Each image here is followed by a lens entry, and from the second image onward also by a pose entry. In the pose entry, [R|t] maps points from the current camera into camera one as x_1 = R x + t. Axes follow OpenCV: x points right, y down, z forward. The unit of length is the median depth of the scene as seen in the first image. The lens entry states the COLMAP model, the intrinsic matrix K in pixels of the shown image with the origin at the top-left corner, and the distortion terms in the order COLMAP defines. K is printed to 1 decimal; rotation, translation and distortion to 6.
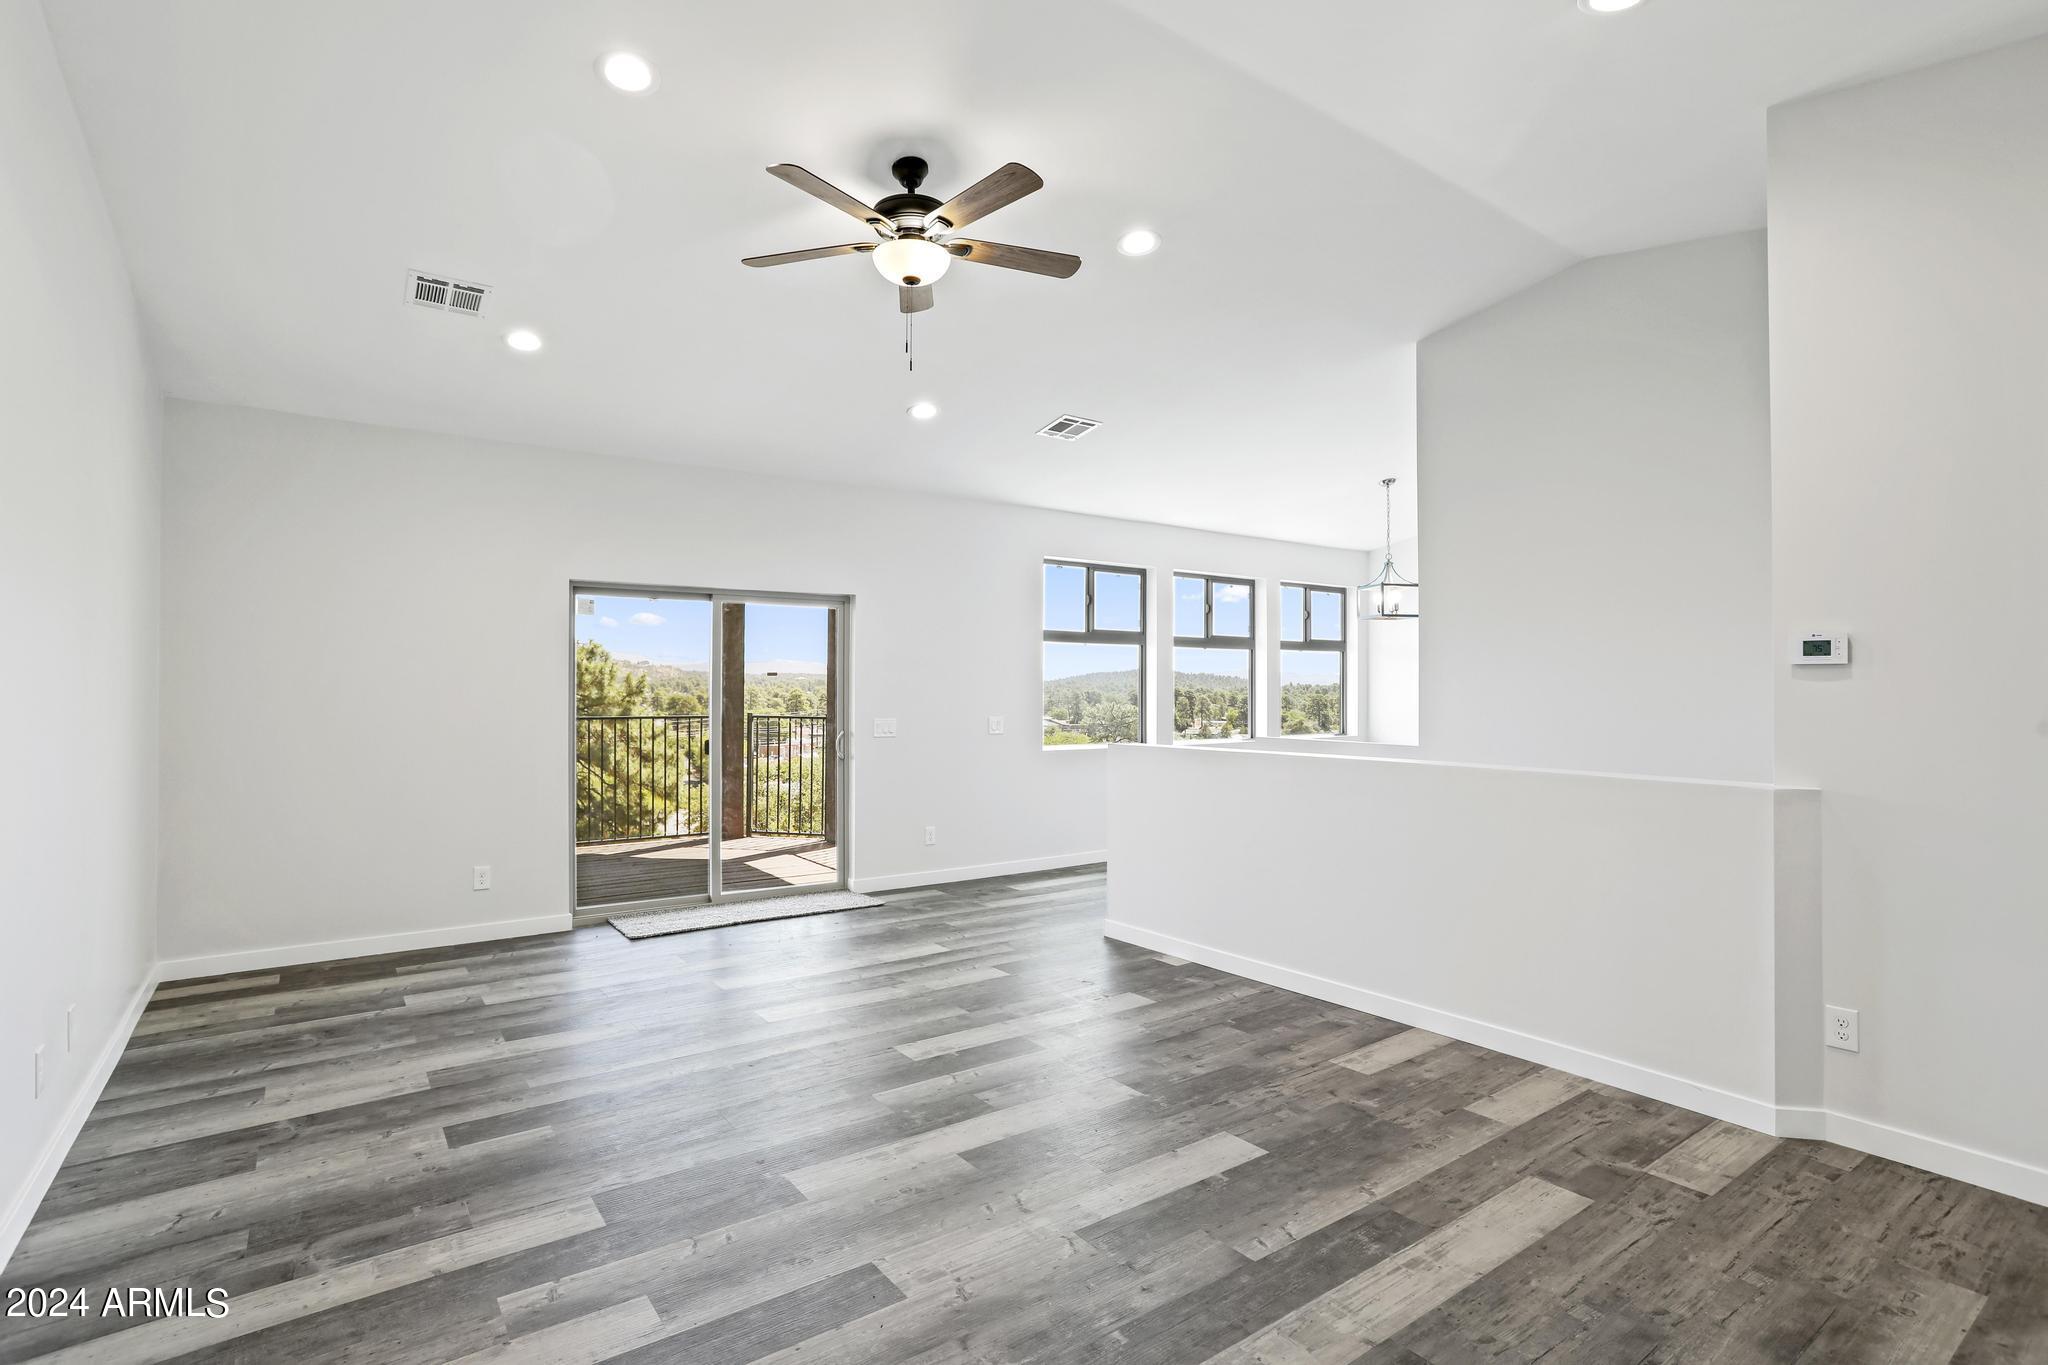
lens RADIAL K [[1009.6, 0, 1039.0], [0, 1009.6, 697.4], [0, 0, 1]] dist [-0.010587, 0.010775]
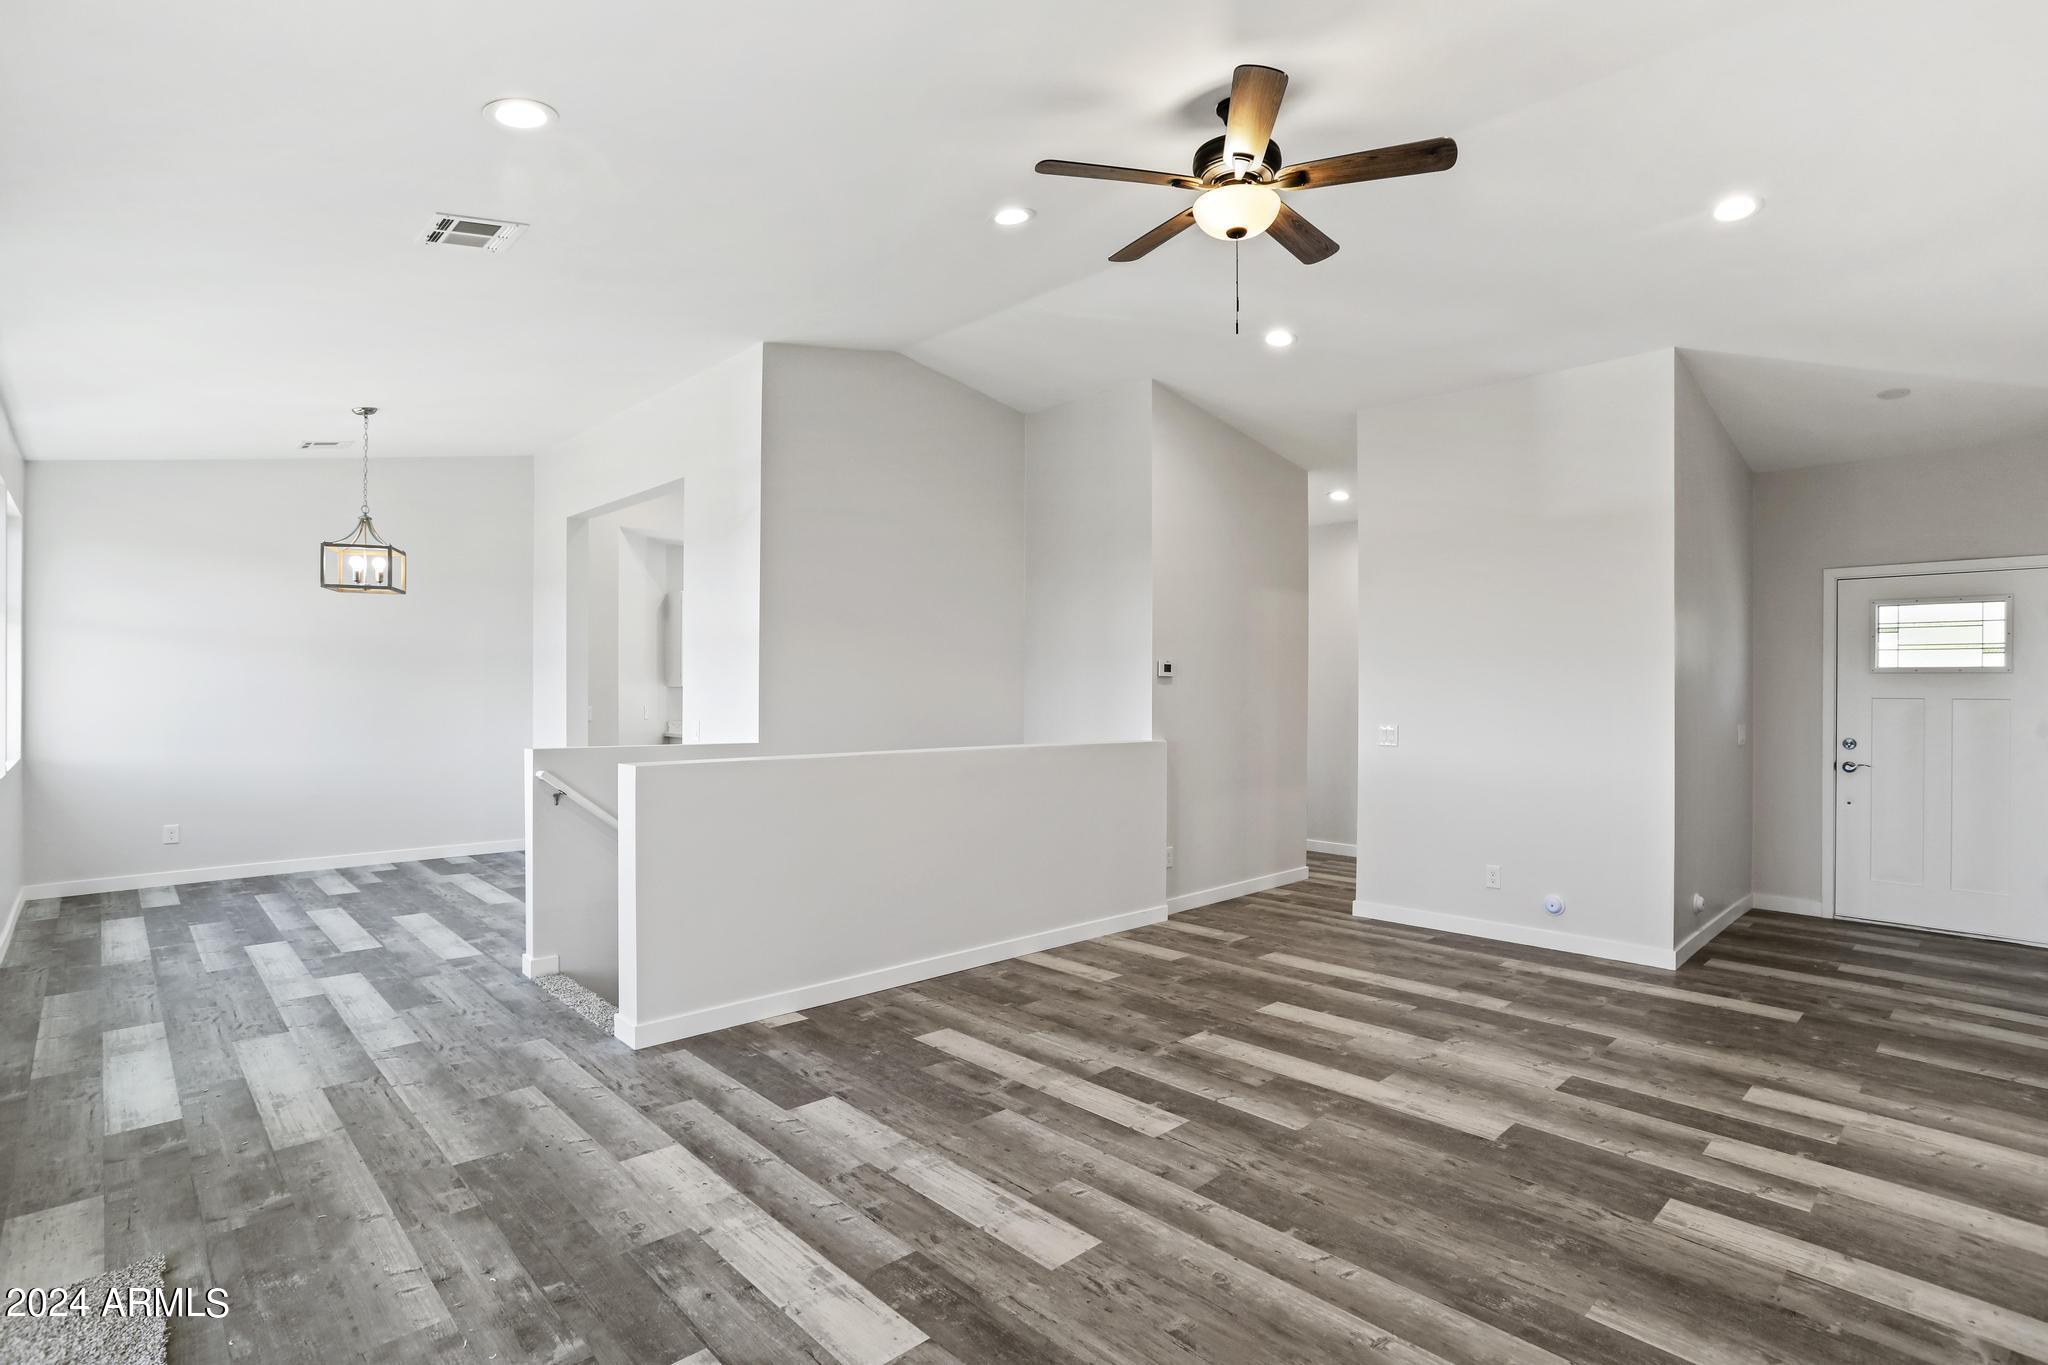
lens RADIAL K [[1009.6, 0, 1025.4], [0, 1009.6, 686.5], [0, 0, 1]] dist [-0.010587, 0.010775]
pose [[-0.158509, 0.015940, 0.987229, -1.244498], [-0.005679, 0.999838, -0.017056, 0.010249], [-0.987341, -0.008310, -0.158393, 1.668106]]
